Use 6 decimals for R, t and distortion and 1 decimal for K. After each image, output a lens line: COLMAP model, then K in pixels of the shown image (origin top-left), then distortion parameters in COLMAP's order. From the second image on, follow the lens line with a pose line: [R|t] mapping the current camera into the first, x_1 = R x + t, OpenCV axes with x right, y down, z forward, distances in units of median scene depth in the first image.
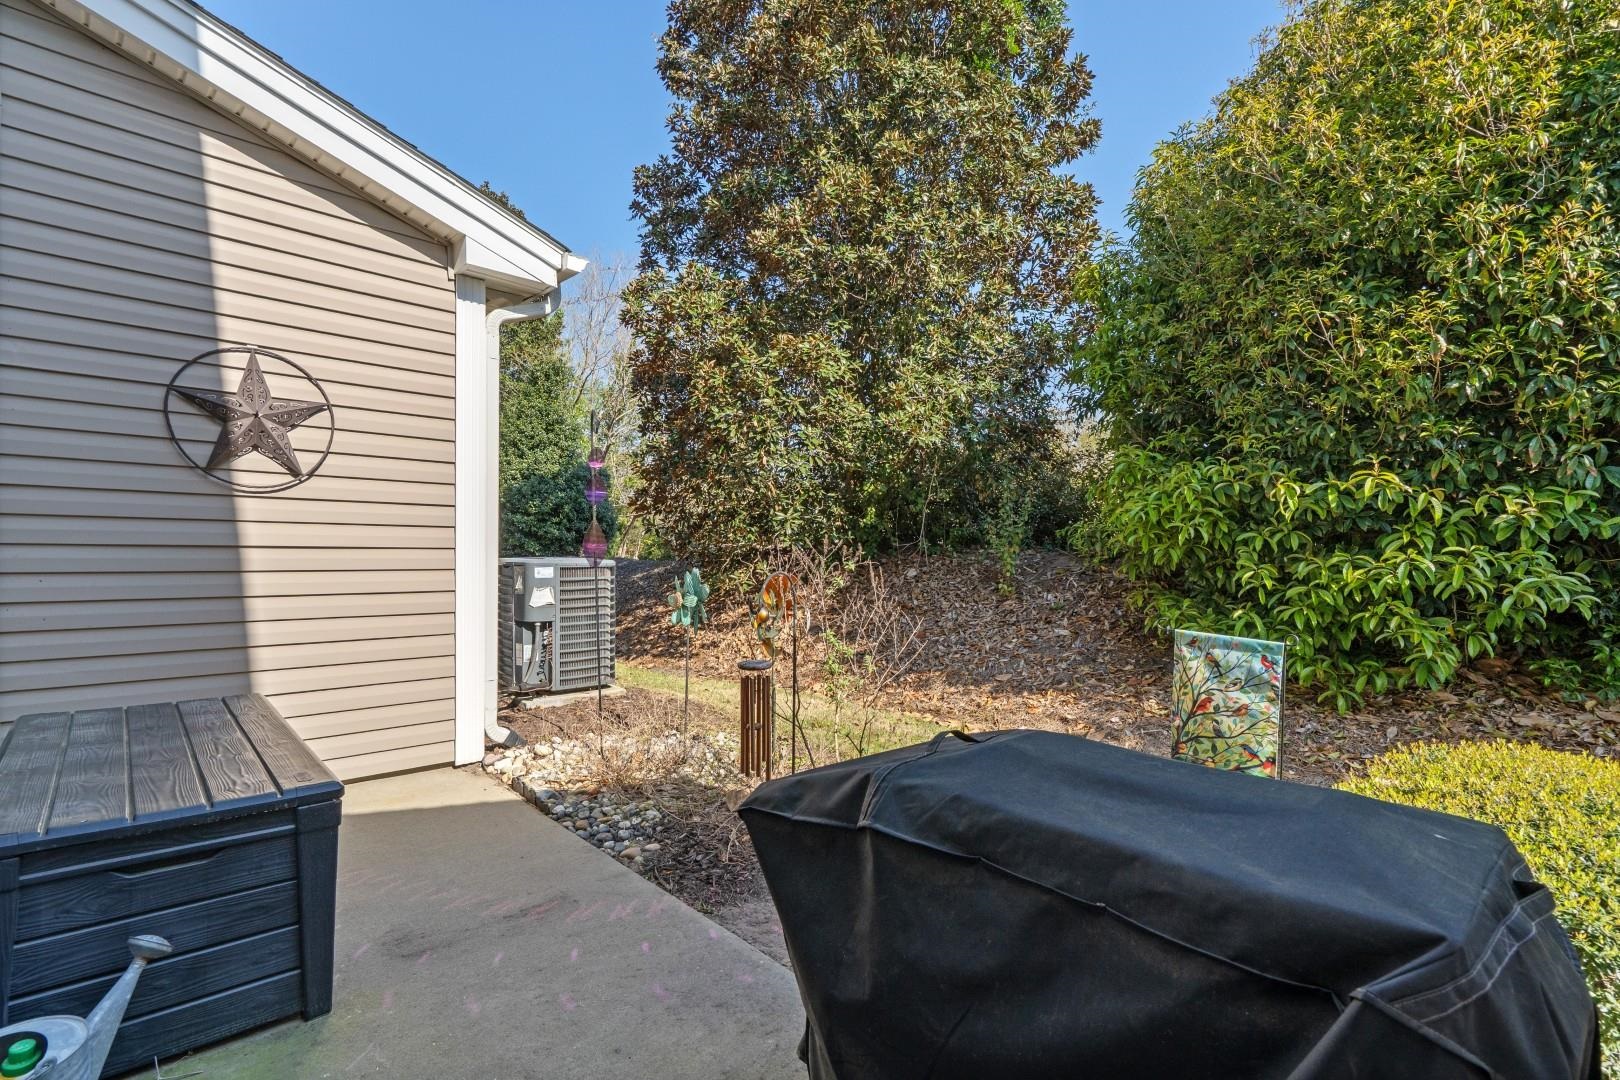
lens RADIAL K [[739.8, 0, 809.3], [0, 739.8, 538.4], [0, 0, 1]] dist [-0.008142, 0.001213]
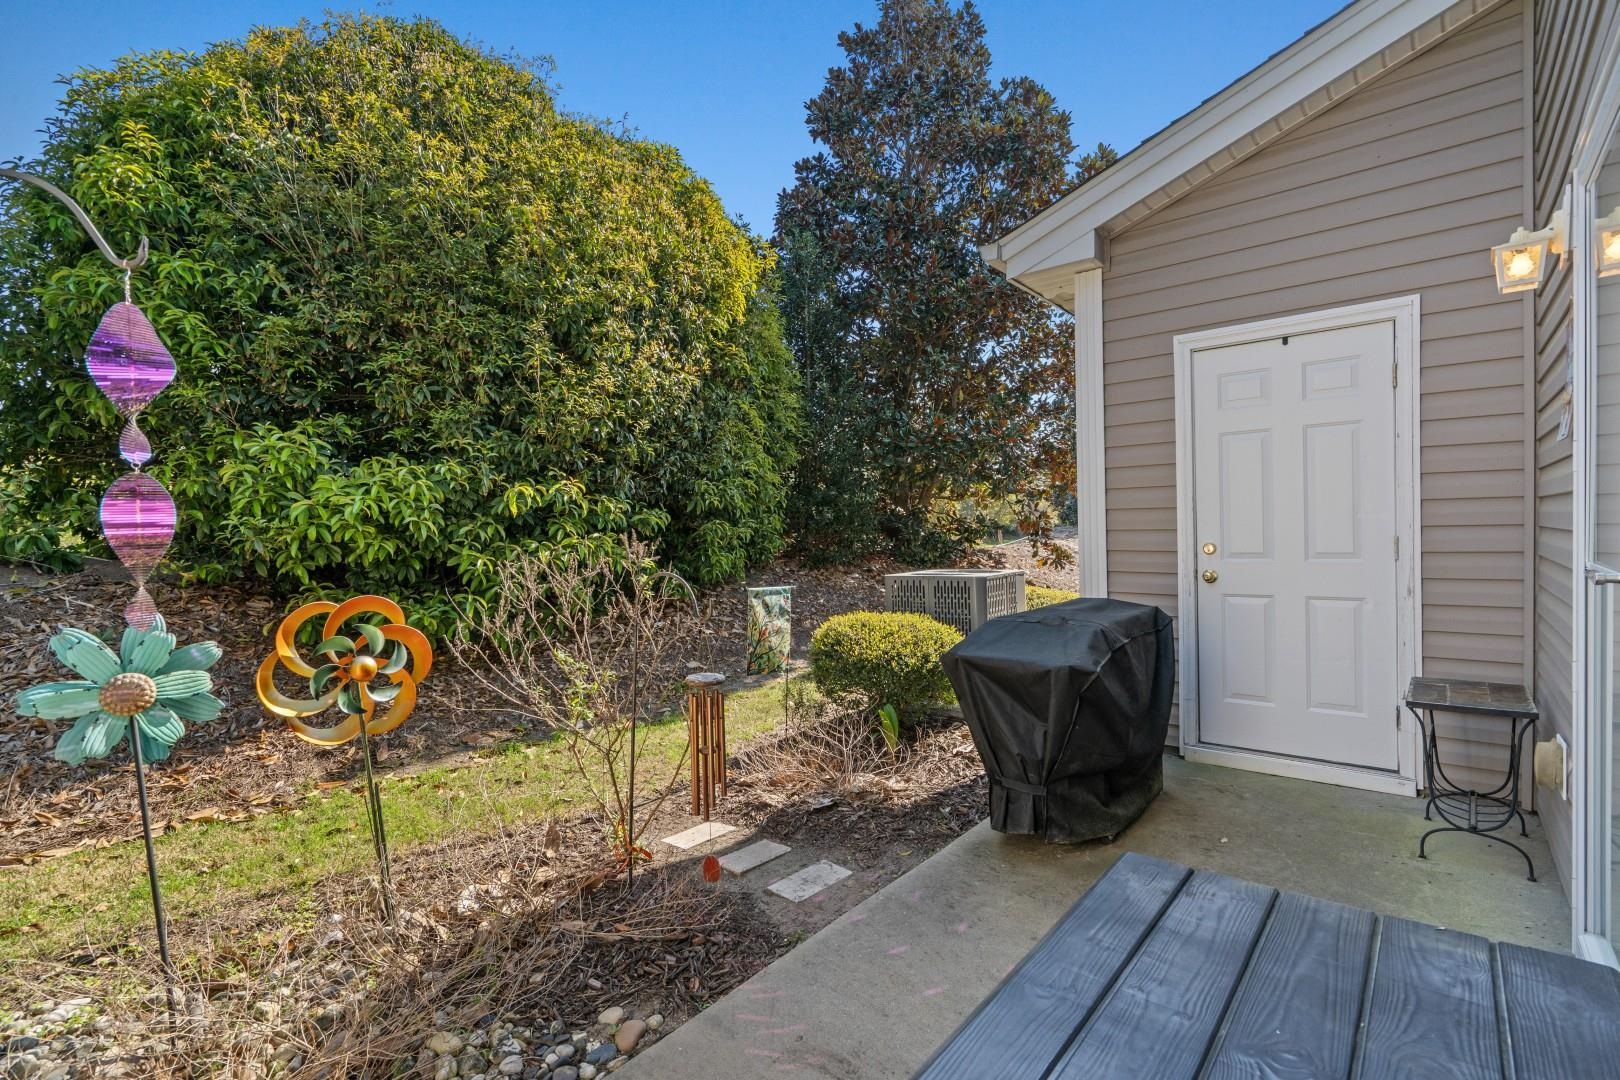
lens RADIAL K [[739.8, 0, 809.5], [0, 739.8, 537.3], [0, 0, 1]] dist [-0.008142, 0.001213]
pose [[-0.112618, -0.014881, 0.993527, -1.038847], [0.020816, 0.999633, 0.017332, -0.003222], [-0.993420, 0.022633, -0.112267, 1.082730]]
